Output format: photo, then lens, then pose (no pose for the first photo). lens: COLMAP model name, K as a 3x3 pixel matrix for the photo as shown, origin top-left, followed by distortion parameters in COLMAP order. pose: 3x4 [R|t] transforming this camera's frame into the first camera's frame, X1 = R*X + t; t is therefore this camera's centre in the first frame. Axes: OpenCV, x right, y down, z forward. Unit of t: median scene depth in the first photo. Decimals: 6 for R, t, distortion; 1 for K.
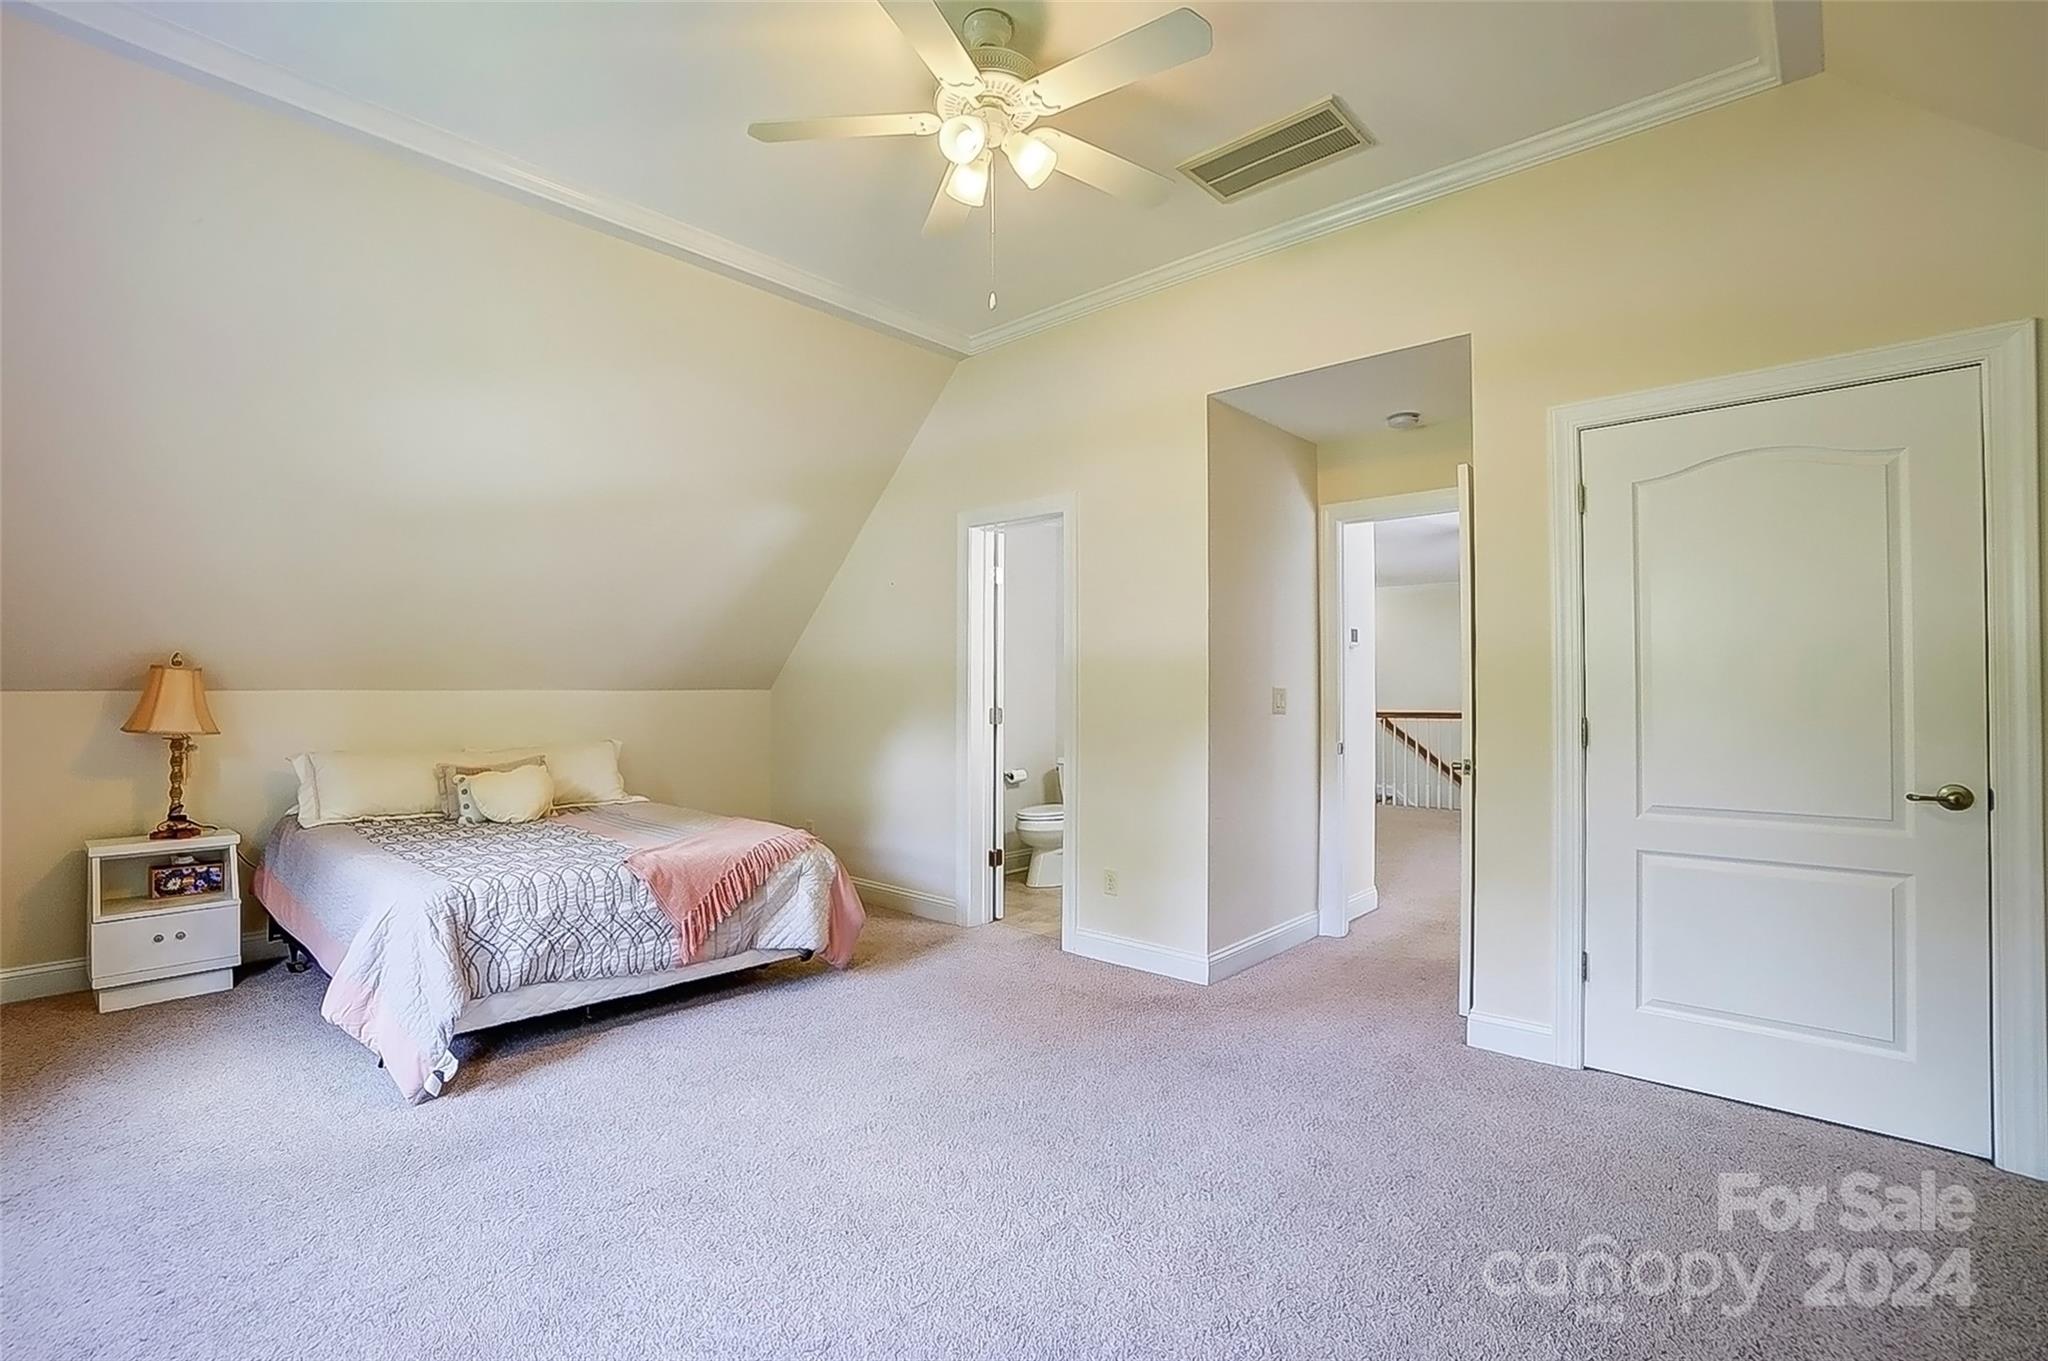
lens RADIAL K [[924.1, 0, 1030.2], [0, 924.1, 677.4], [0, 0, 1]] dist [-0.062503, 0.026028]
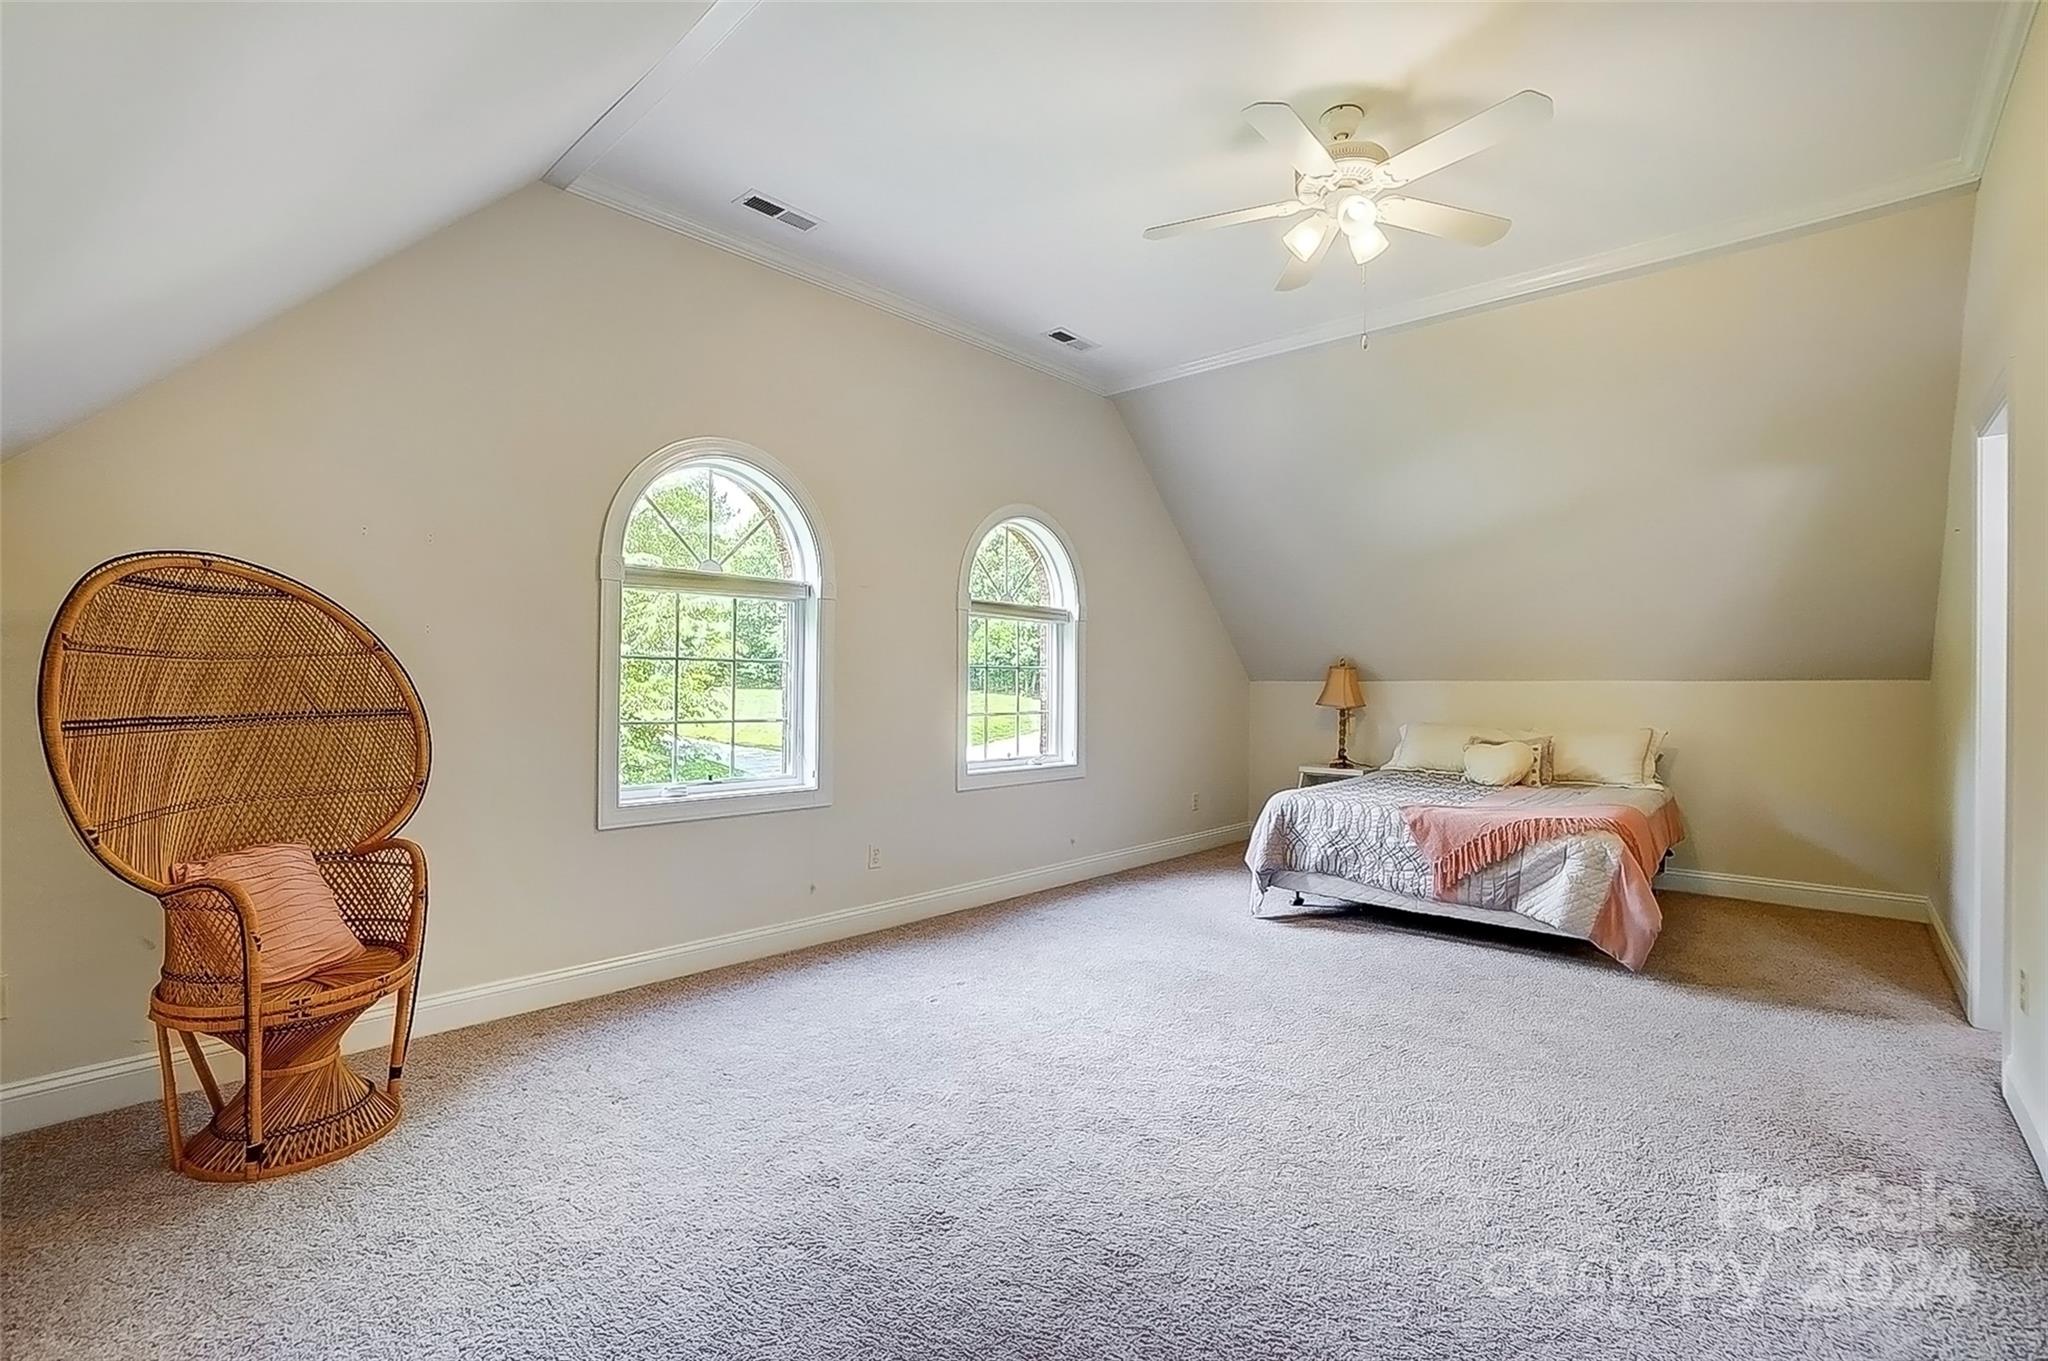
lens RADIAL K [[924.1, 0, 1030.2], [0, 924.1, 677.4], [0, 0, 1]] dist [-0.062503, 0.026028]
pose [[0.005187, -0.008703, -0.999949, 0.860954], [0.009457, 0.999918, -0.008654, 0.018450], [0.999942, -0.009412, 0.005269, 0.442338]]
